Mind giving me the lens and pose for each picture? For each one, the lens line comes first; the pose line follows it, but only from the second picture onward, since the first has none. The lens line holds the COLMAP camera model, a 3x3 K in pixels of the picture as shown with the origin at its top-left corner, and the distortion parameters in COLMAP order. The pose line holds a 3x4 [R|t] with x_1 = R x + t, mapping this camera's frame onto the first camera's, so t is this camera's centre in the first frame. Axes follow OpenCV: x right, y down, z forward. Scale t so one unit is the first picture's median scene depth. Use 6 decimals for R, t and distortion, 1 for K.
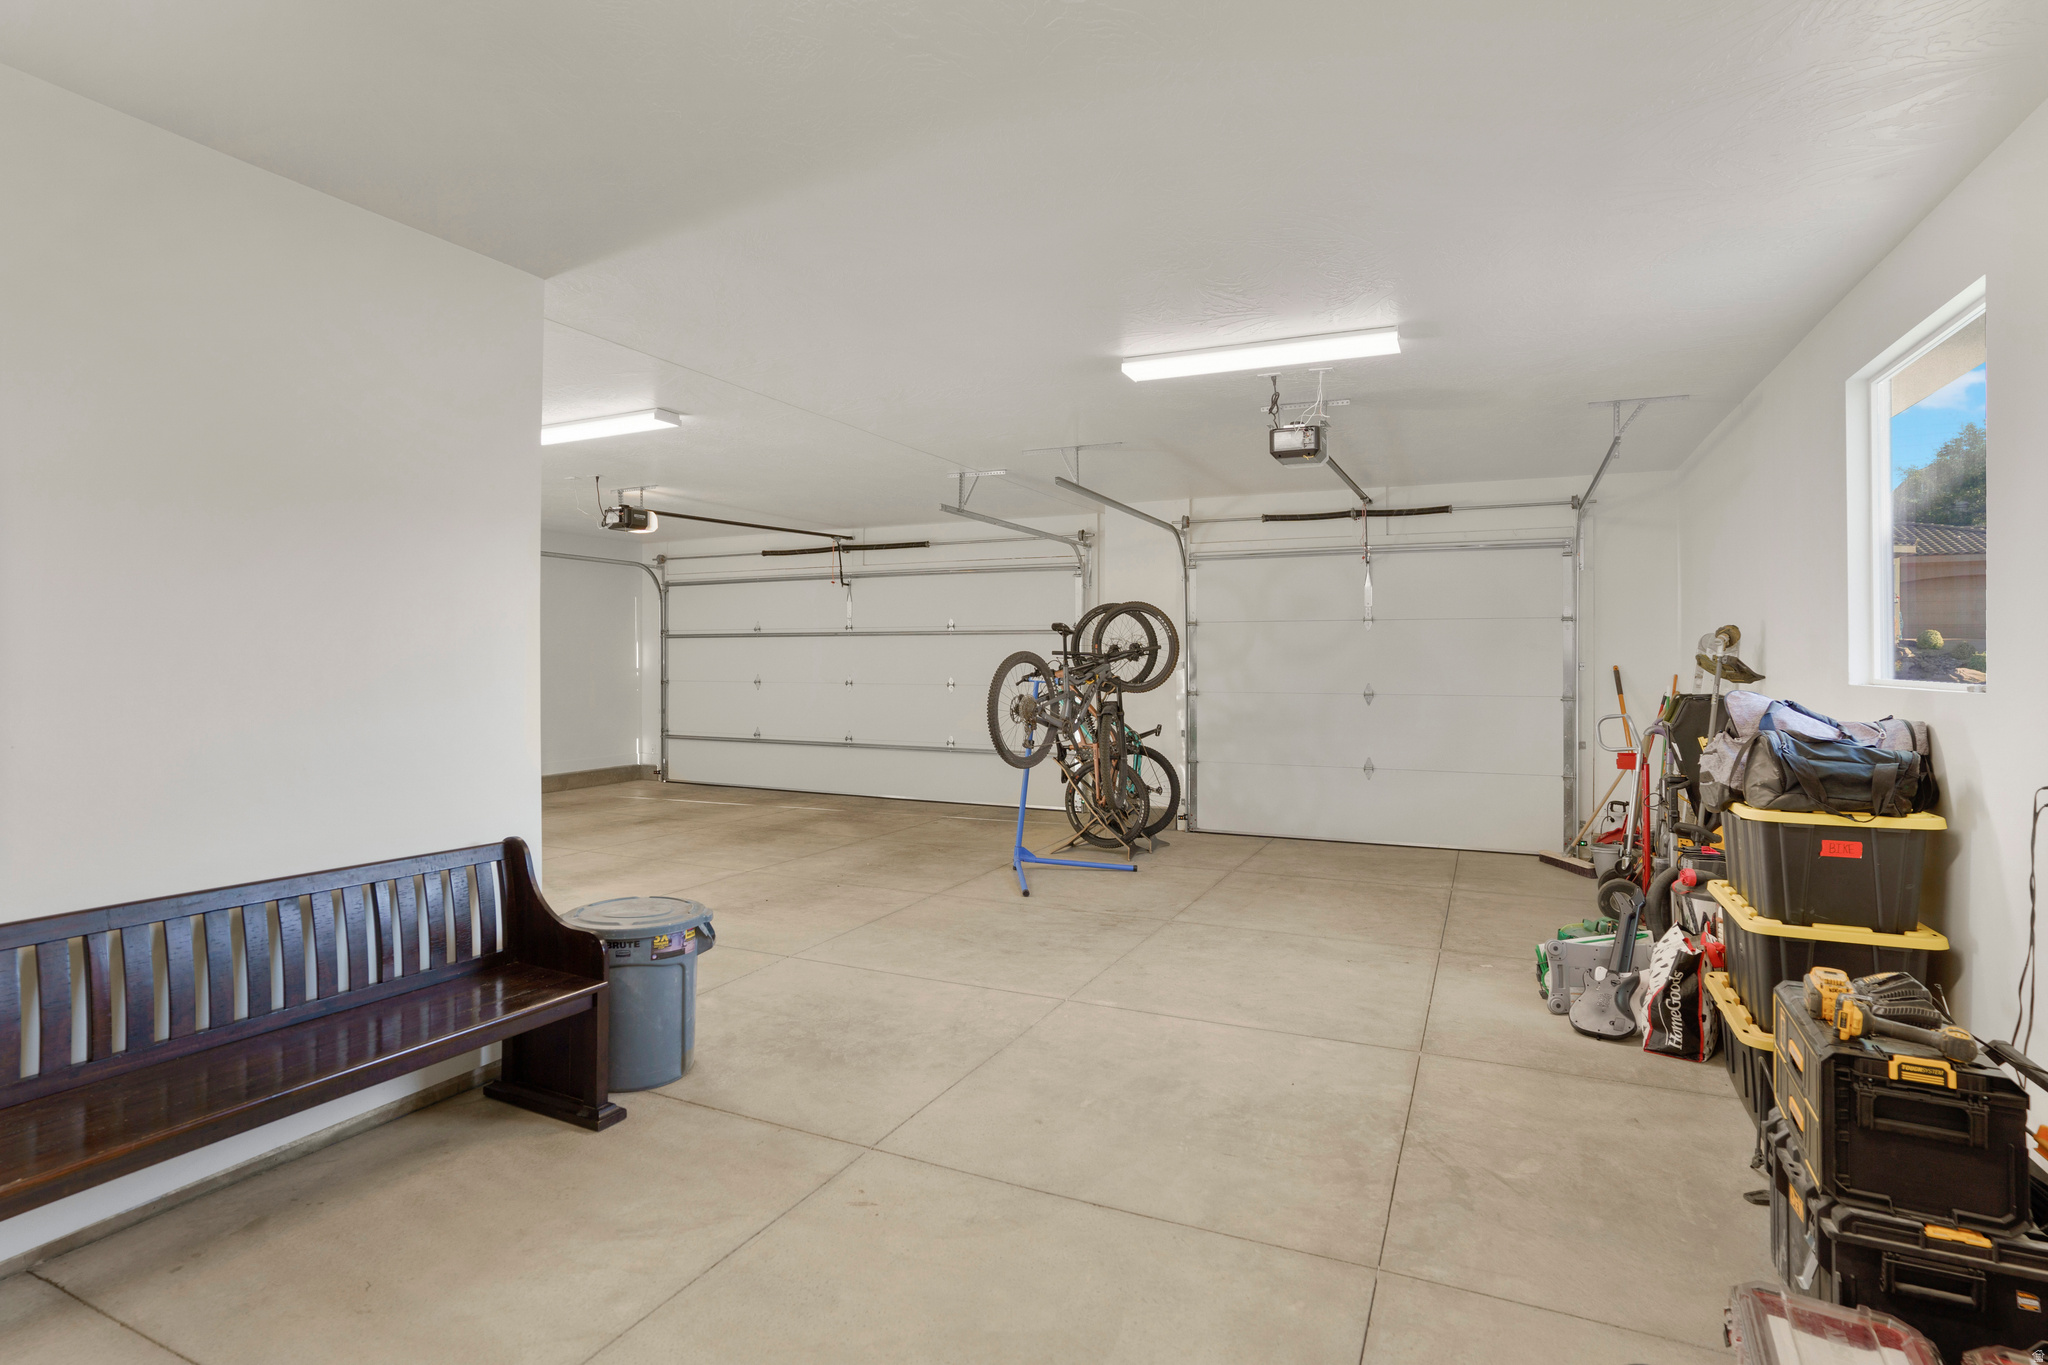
lens RADIAL K [[1044.0, 0, 1020.1], [0, 1044.0, 673.1], [0, 0, 1]] dist [-0.014338, 0.011304]
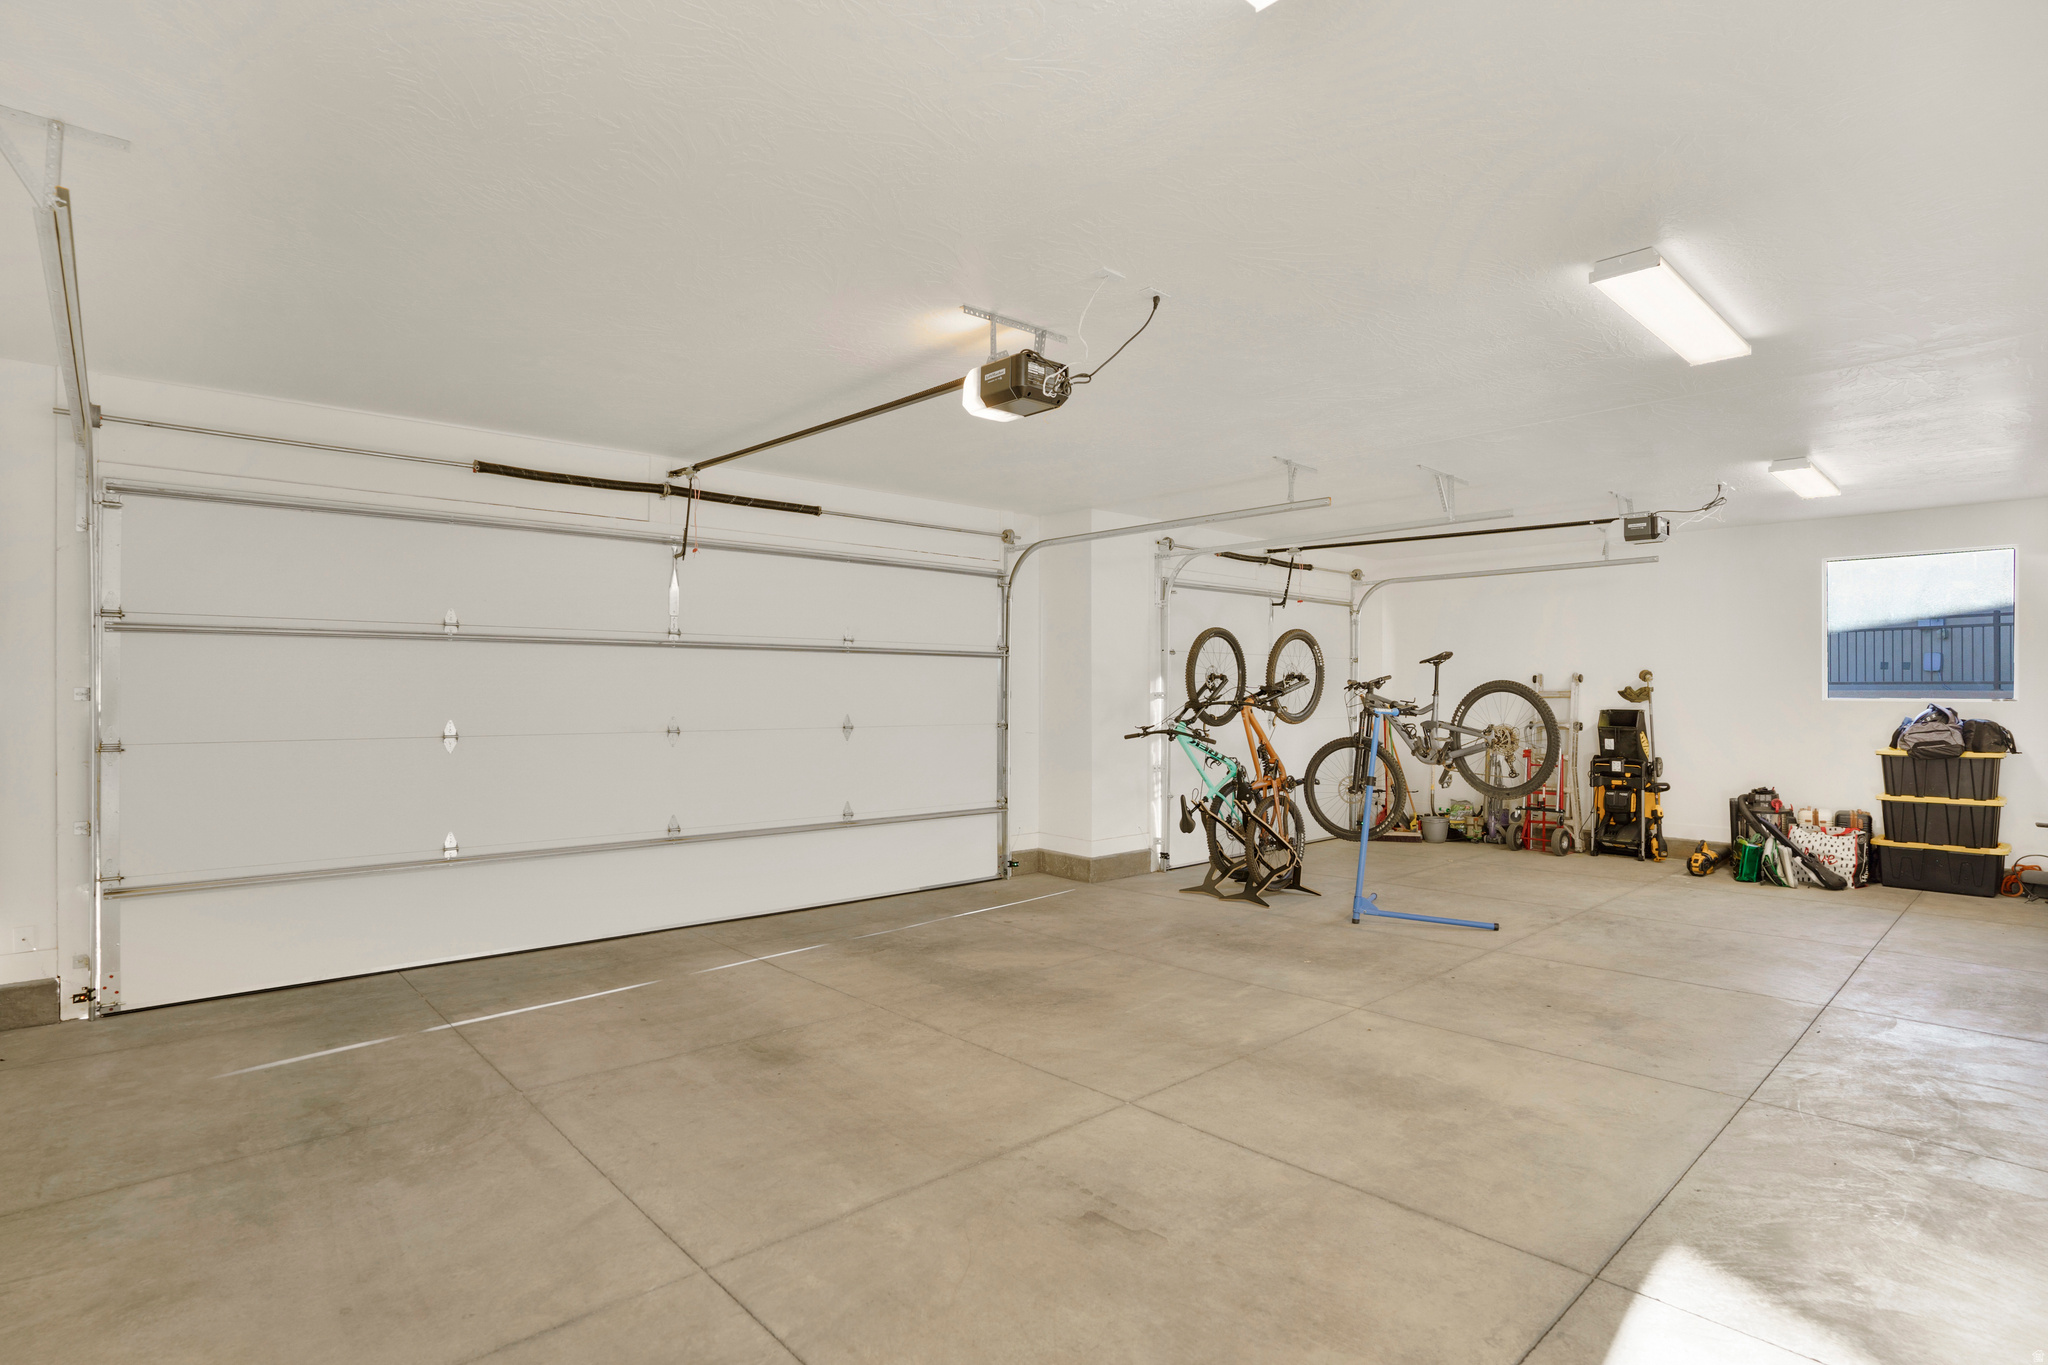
lens RADIAL K [[1044.0, 0, 1022.7], [0, 1044.0, 688.4], [0, 0, 1]] dist [-0.014338, 0.011304]
pose [[0.372730, 0.004926, 0.927927, -0.627562], [0.013692, 0.999848, -0.010807, -0.004092], [-0.927839, 0.016734, 0.372605, 0.623475]]
